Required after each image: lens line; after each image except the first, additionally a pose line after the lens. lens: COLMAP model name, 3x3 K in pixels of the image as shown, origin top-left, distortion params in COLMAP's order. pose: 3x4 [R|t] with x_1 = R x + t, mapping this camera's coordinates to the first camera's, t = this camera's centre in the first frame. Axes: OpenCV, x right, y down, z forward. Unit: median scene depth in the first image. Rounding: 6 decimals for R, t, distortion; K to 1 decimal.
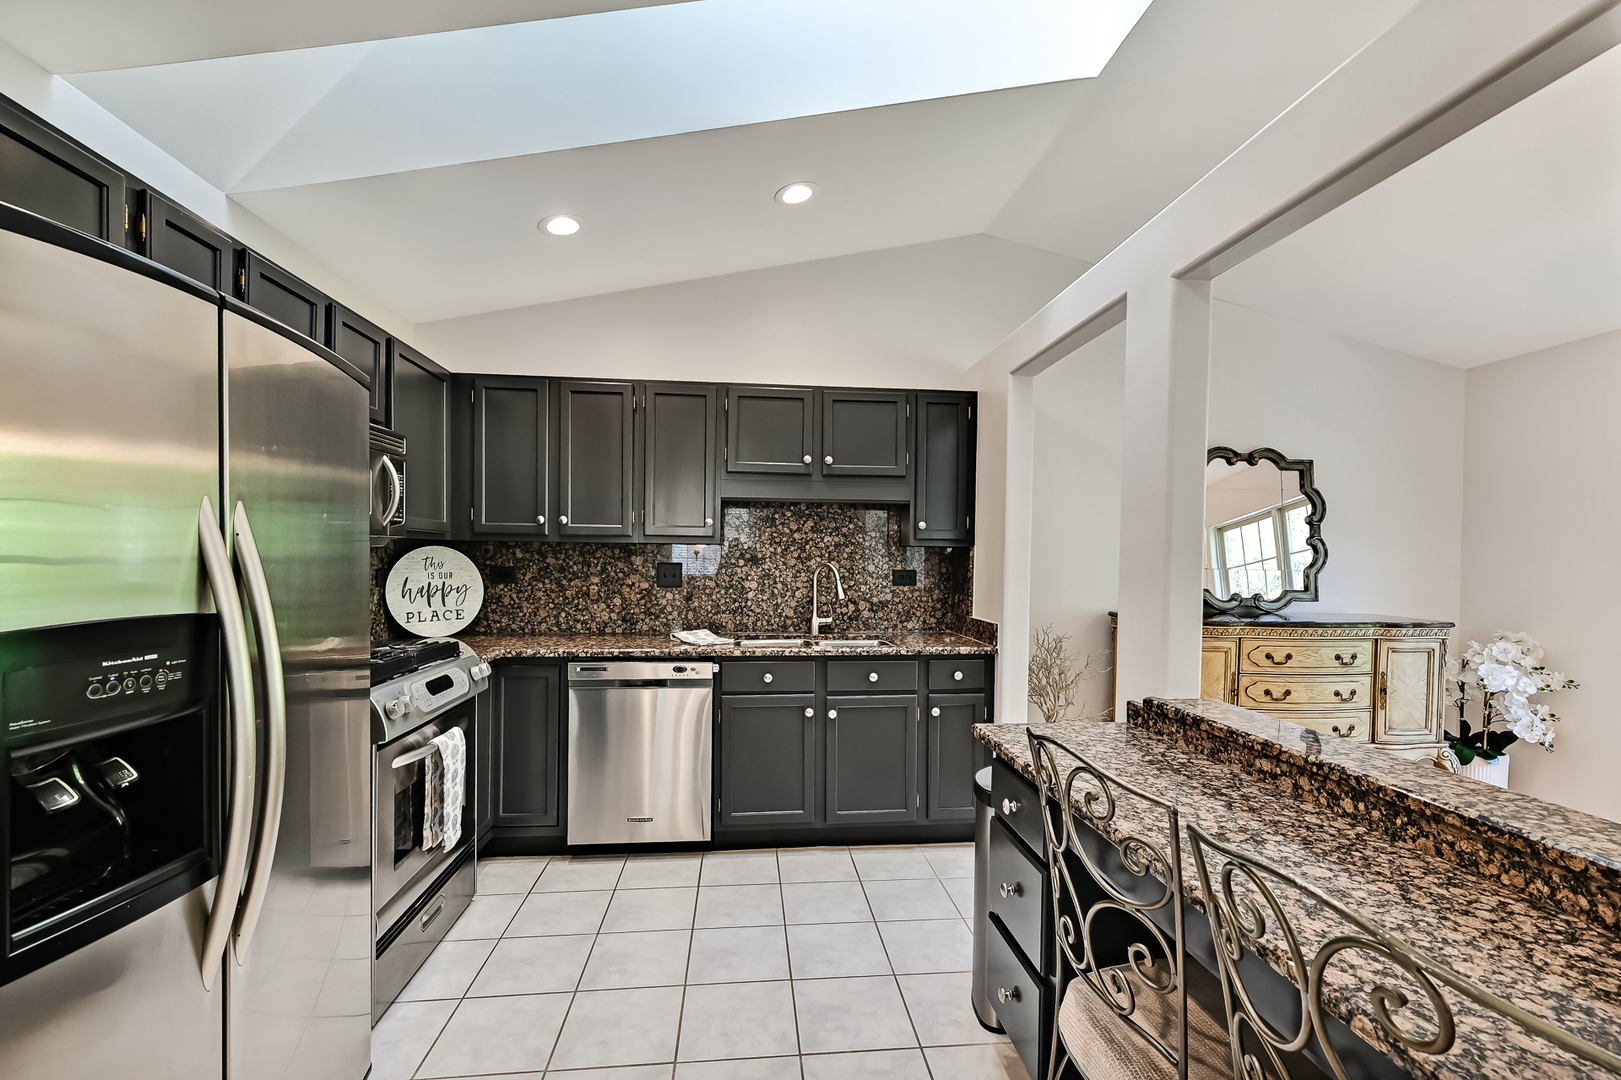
lens RADIAL K [[678.4, 0, 807.1], [0, 678.4, 557.1], [0, 0, 1]] dist [-0.008784, 0.001912]
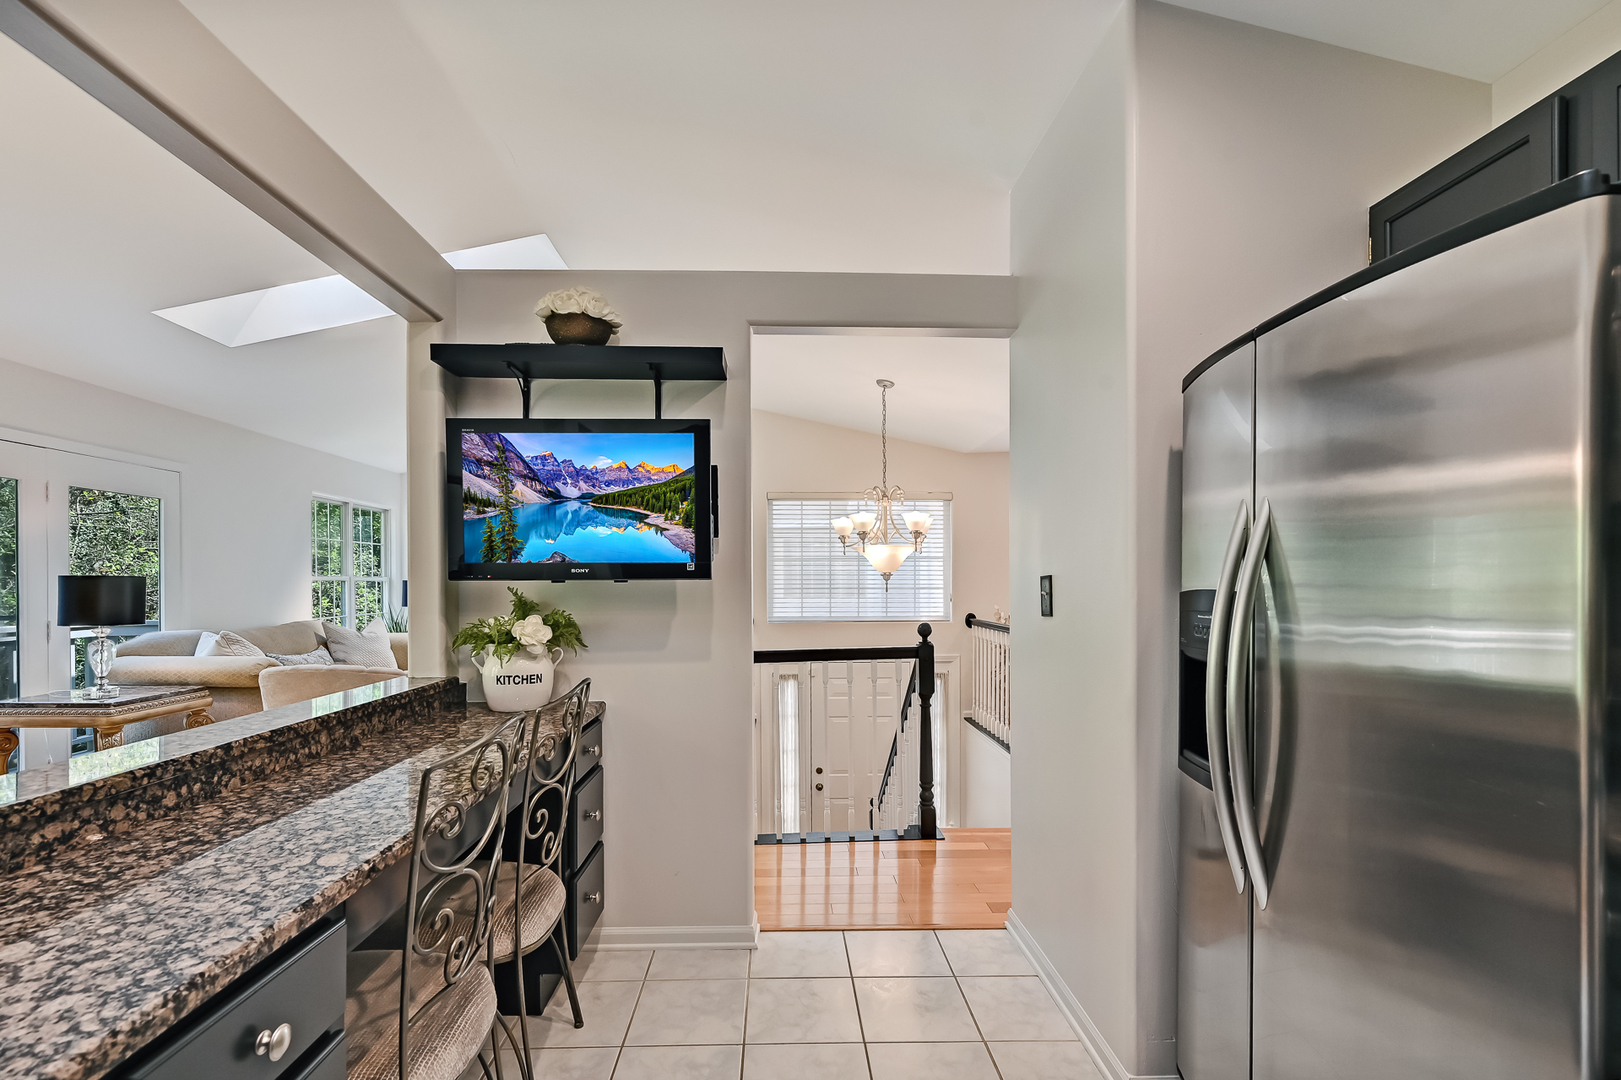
lens RADIAL K [[679.9, 0, 772.5], [0, 679.9, 584.7], [0, 0, 1]] dist [-0.019628, -0.000197]
pose [[-0.995057, -0.000675, 0.099300, -0.037226], [-0.000287, 0.999992, 0.003921, 0.028007], [-0.099302, 0.003873, -0.995050, 0.688701]]
